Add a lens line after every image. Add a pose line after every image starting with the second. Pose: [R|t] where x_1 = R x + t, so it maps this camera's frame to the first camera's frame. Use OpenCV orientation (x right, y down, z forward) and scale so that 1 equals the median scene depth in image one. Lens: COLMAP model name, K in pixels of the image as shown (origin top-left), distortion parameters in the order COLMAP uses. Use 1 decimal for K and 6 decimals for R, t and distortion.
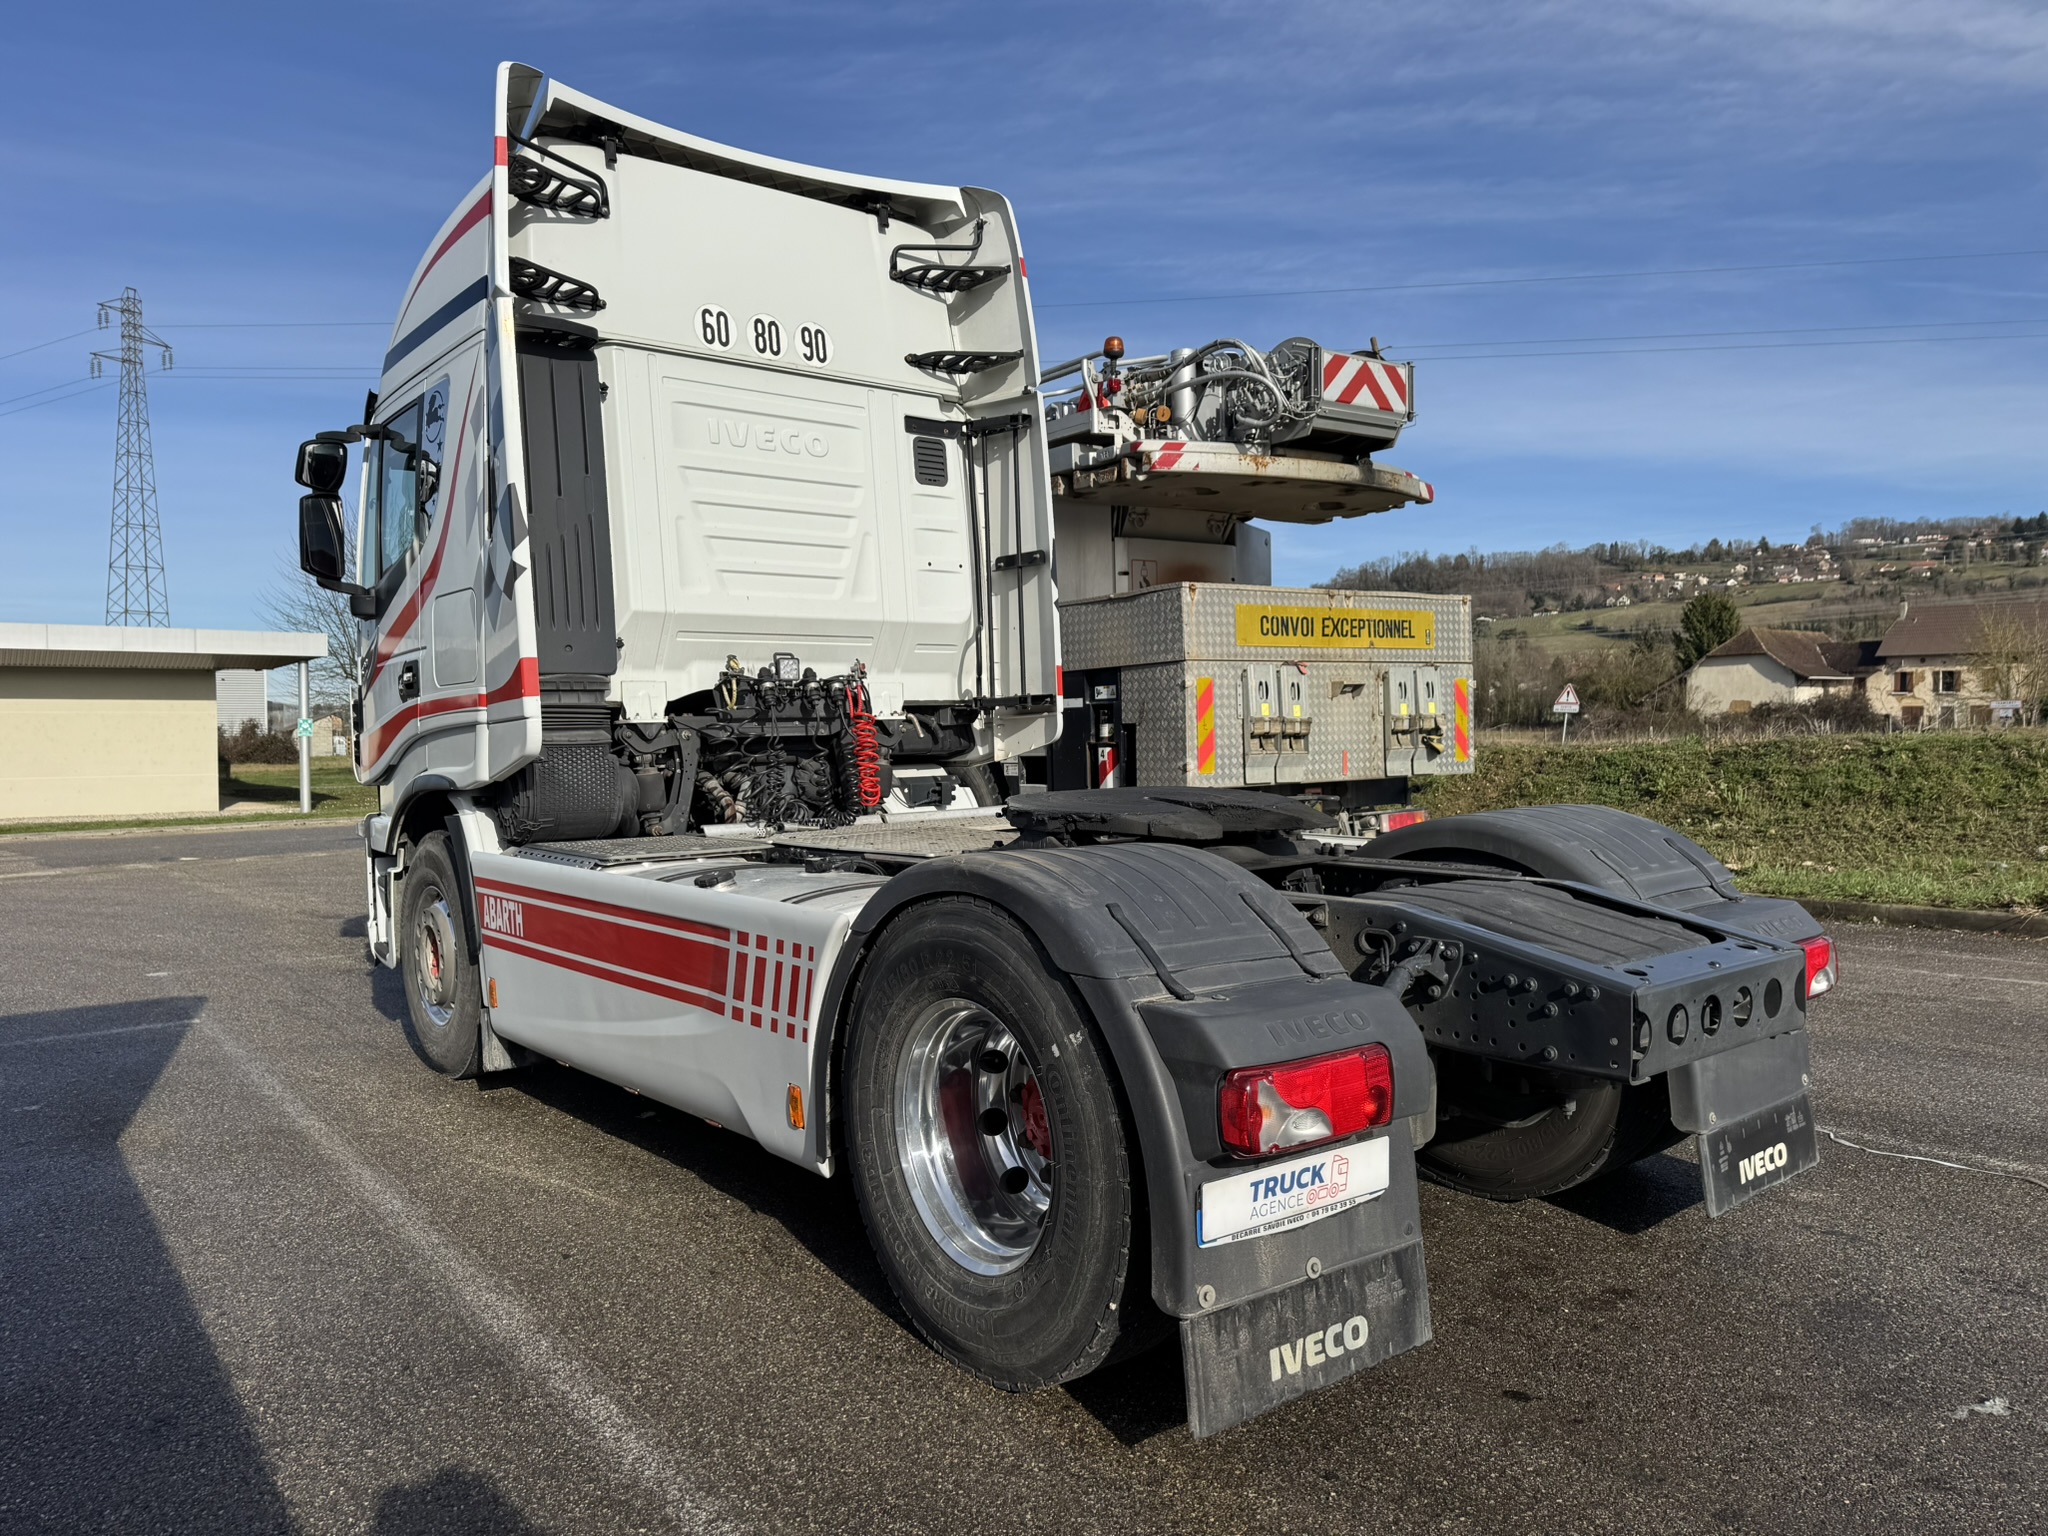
lens RADIAL K [[1421.4, 0, 1018.7], [0, 1421.4, 764.6], [0, 0, 1]] dist [0.091145, -0.113245]
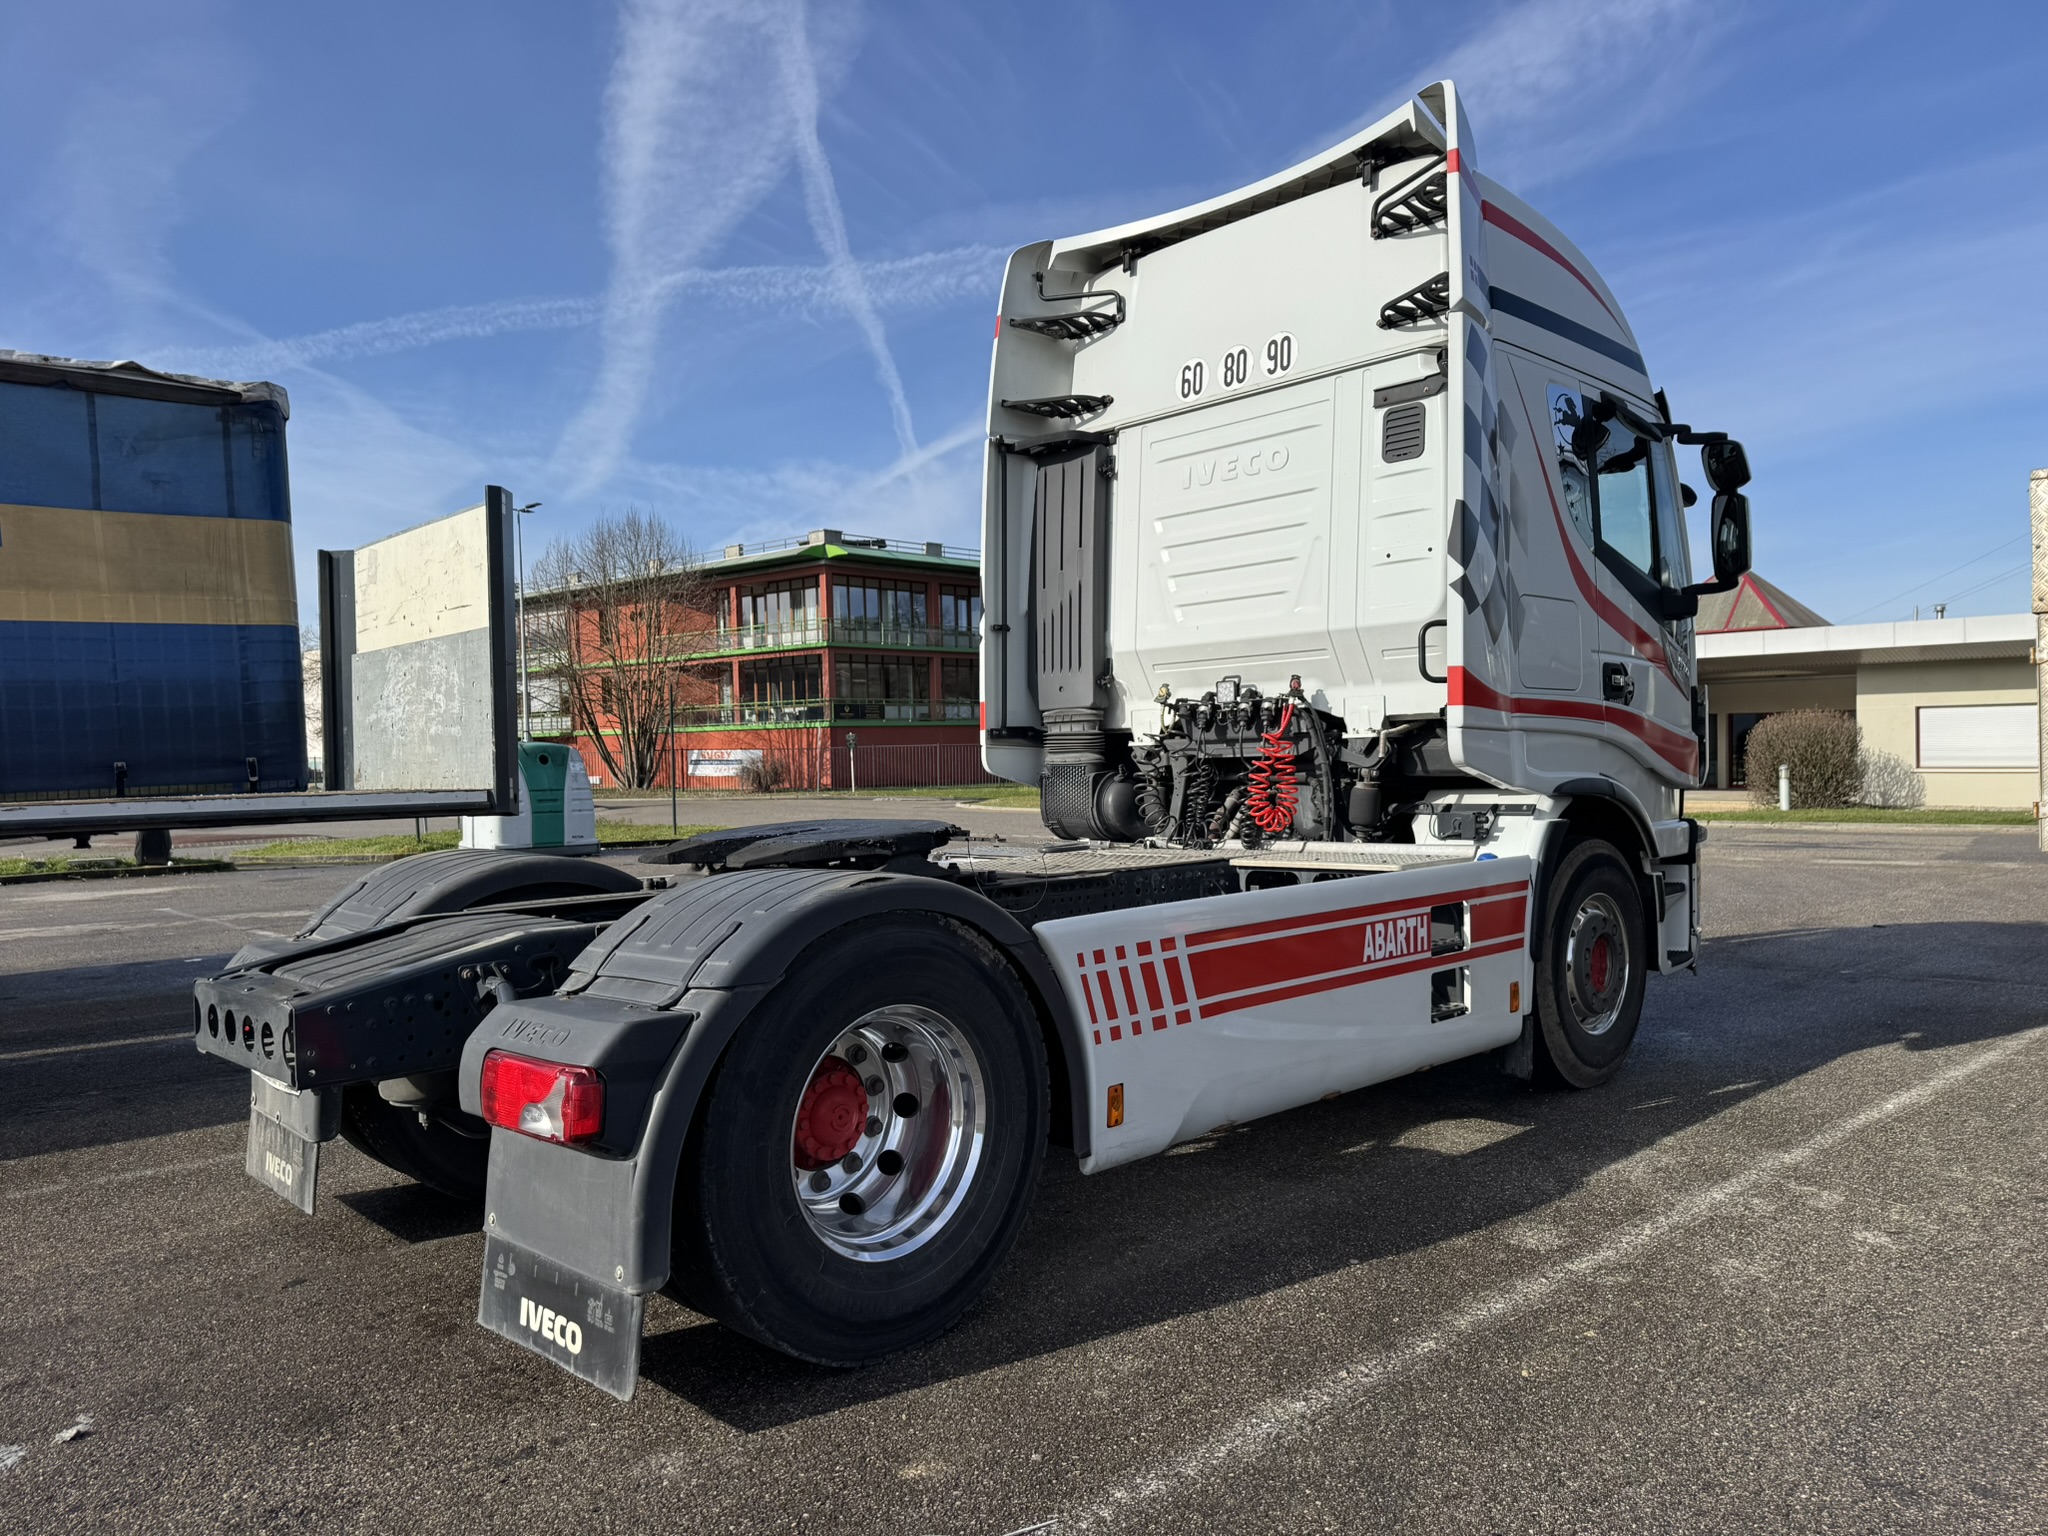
lens RADIAL K [[1420.1, 0, 1015.5], [0, 1420.1, 777.0], [0, 0, 1]] dist [0.103982, -0.144559]
pose [[0.104556, 0.018540, -0.994346, 0.820723], [-0.001631, 0.999828, 0.018470, -0.024354], [0.994518, -0.000309, 0.104569, 0.726567]]
